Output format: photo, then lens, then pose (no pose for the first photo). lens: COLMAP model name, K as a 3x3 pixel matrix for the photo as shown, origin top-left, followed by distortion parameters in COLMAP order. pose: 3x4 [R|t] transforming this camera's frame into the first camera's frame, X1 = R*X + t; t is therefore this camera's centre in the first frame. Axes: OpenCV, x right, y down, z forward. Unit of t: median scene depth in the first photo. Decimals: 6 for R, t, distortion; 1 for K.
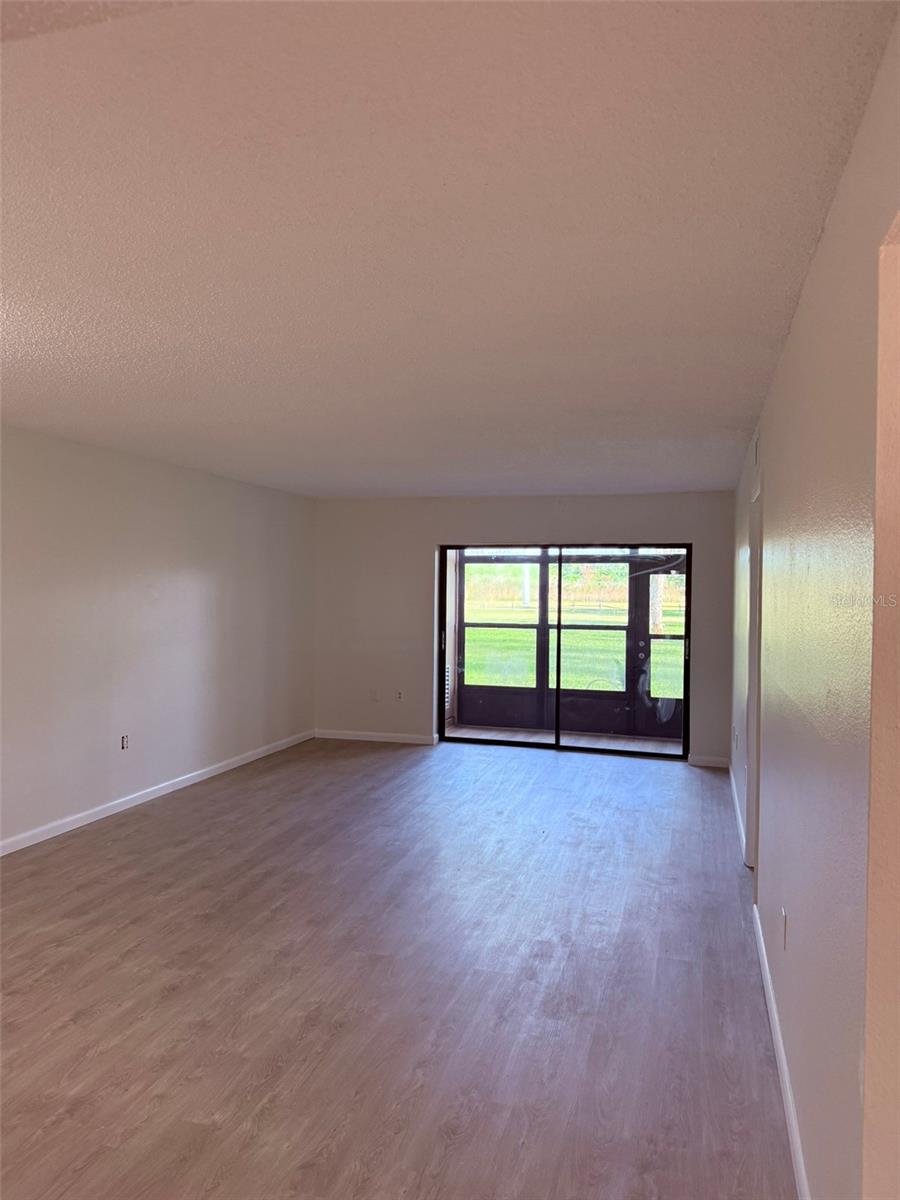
lens RADIAL K [[840.1, 0, 450.0], [0, 840.1, 600.0], [0, 0, 1]] dist [0.031184, -0.028174]
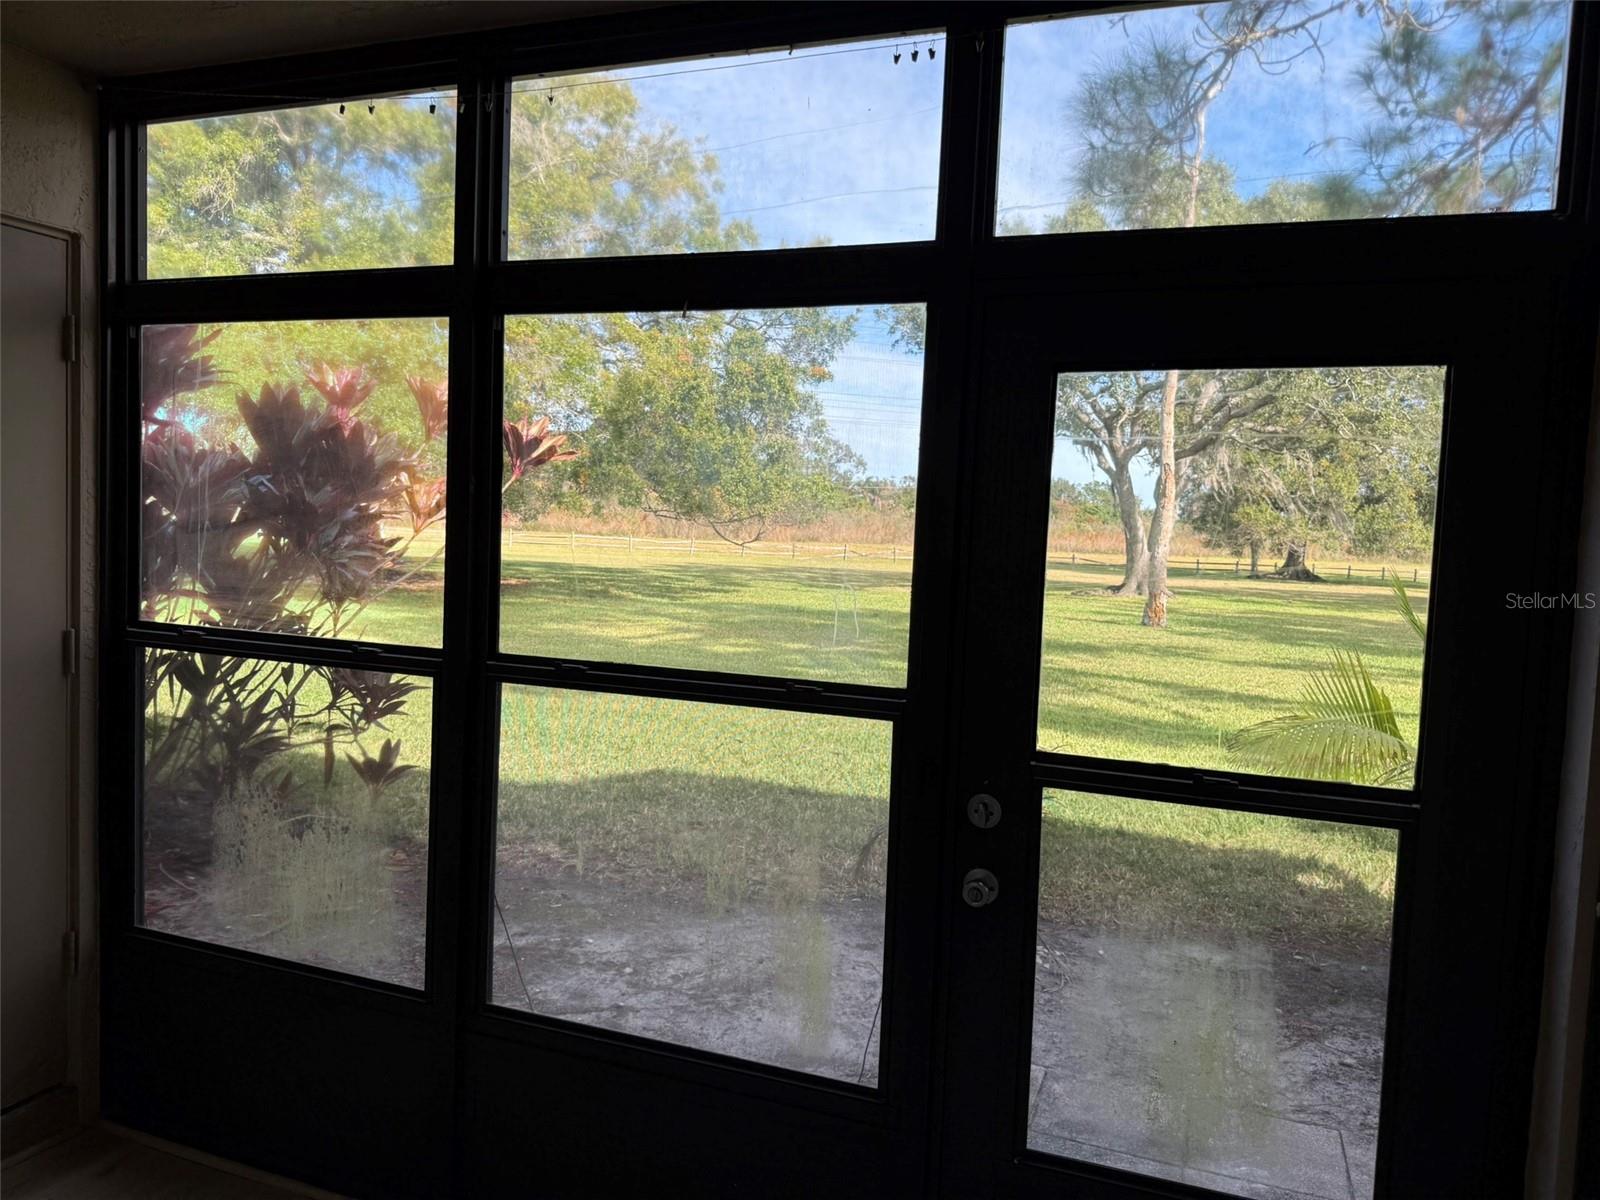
lens RADIAL K [[1120.1, 0, 800.0], [0, 1120.1, 600.0], [0, 0, 1]] dist [0.031184, -0.028174]
pose [[0.996831, 0.036787, -0.070538, 0.205774], [-0.033082, 0.998047, 0.052992, 0.002339], [0.072350, -0.050491, 0.996100, 0.785713]]
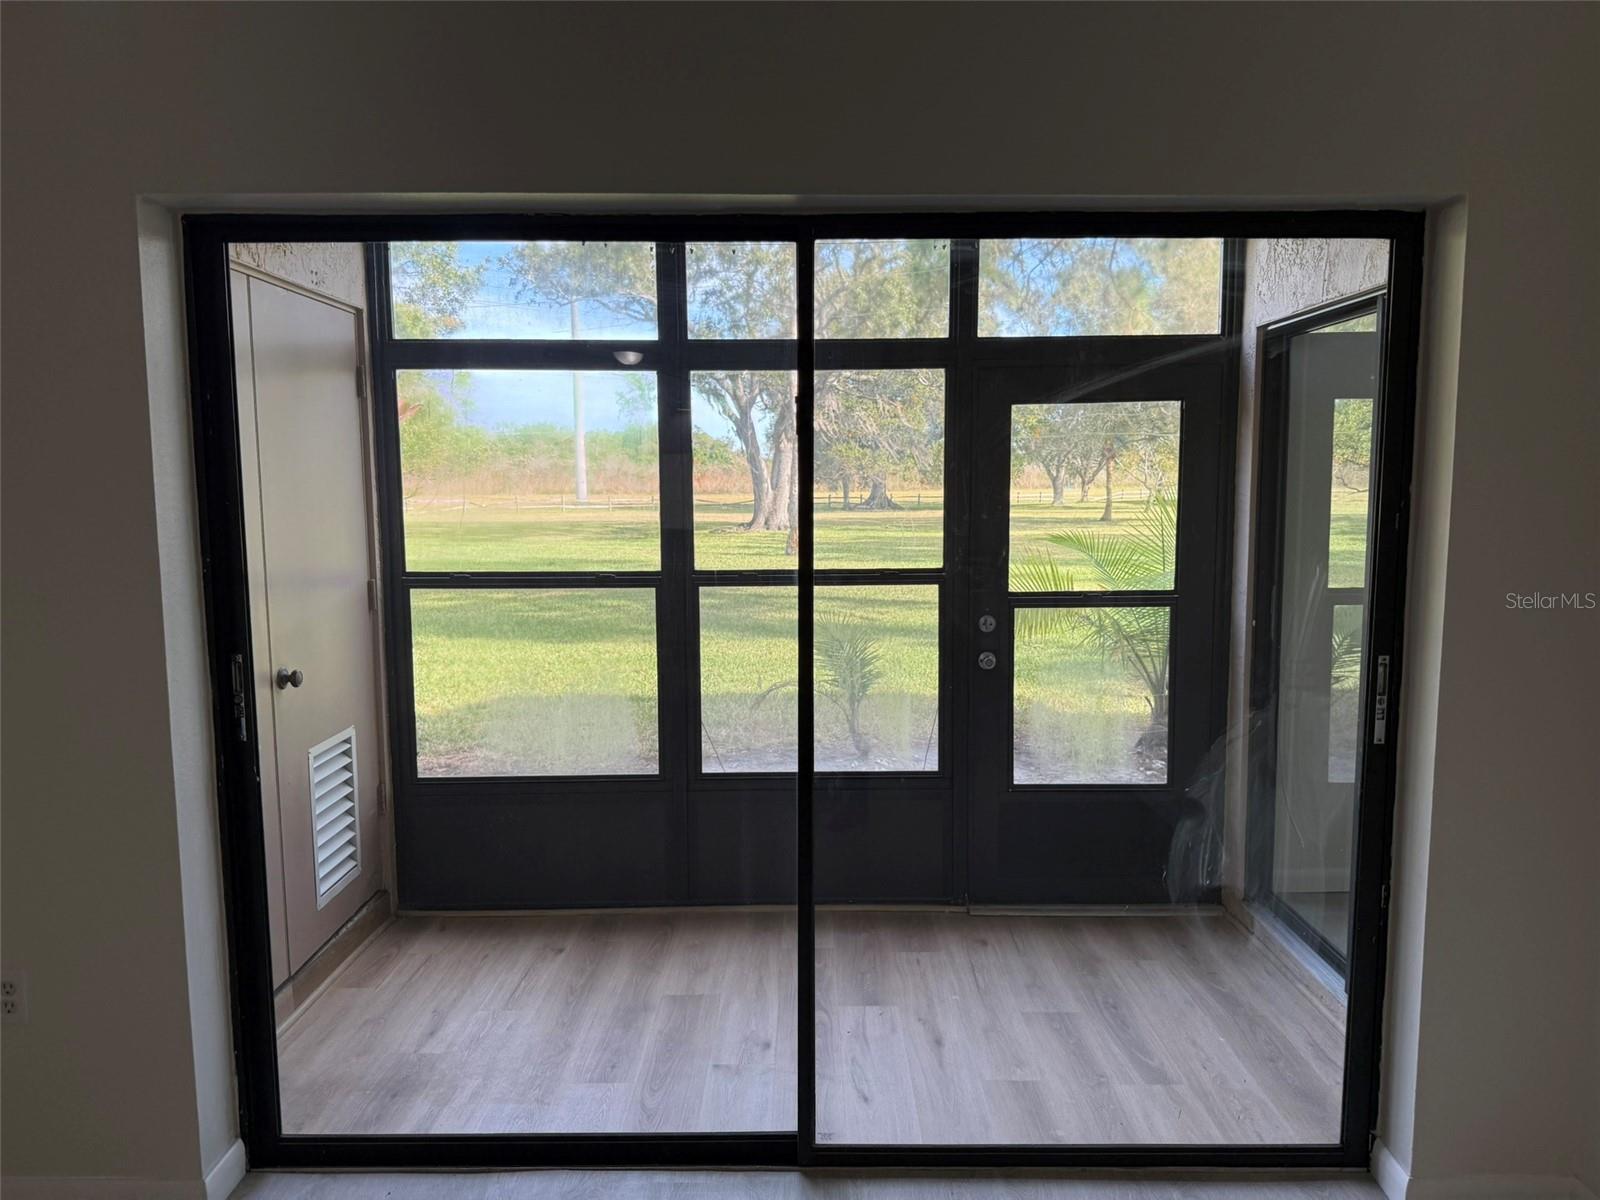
lens RADIAL K [[1107.8, 0, 800.0], [0, 1107.8, 600.0], [0, 0, 1]] dist [0.199035, -0.257954]
pose [[0.959628, -0.044882, 0.277667, 0.041014], [0.017792, 0.994896, 0.099326, -0.000581], [-0.280707, -0.090376, 0.955529, 0.610551]]
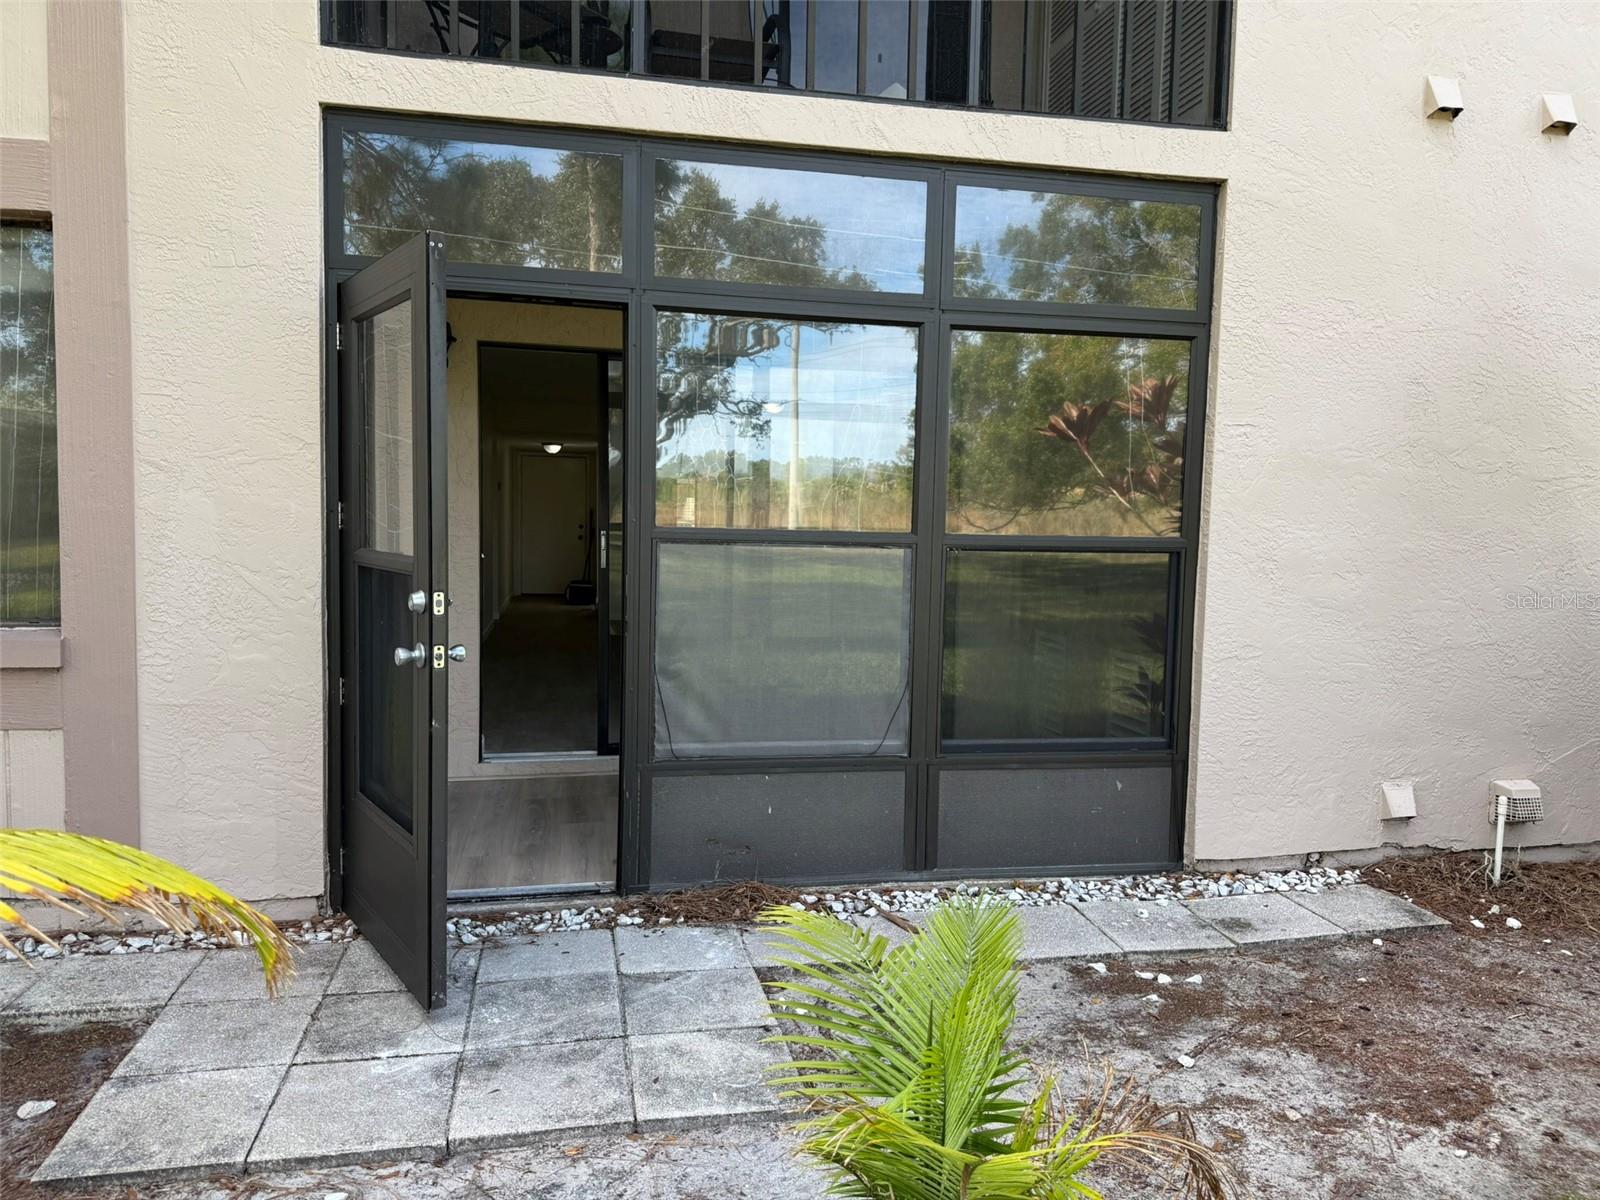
lens RADIAL K [[1120.1, 0, 800.0], [0, 1120.1, 600.0], [0, 0, 1]] dist [0.031184, -0.028174]
pose [[-0.880339, 0.003960, -0.474329, 0.299163], [-0.036078, 0.996510, 0.075279, 0.016839], [0.472972, 0.083384, -0.877123, 1.159009]]
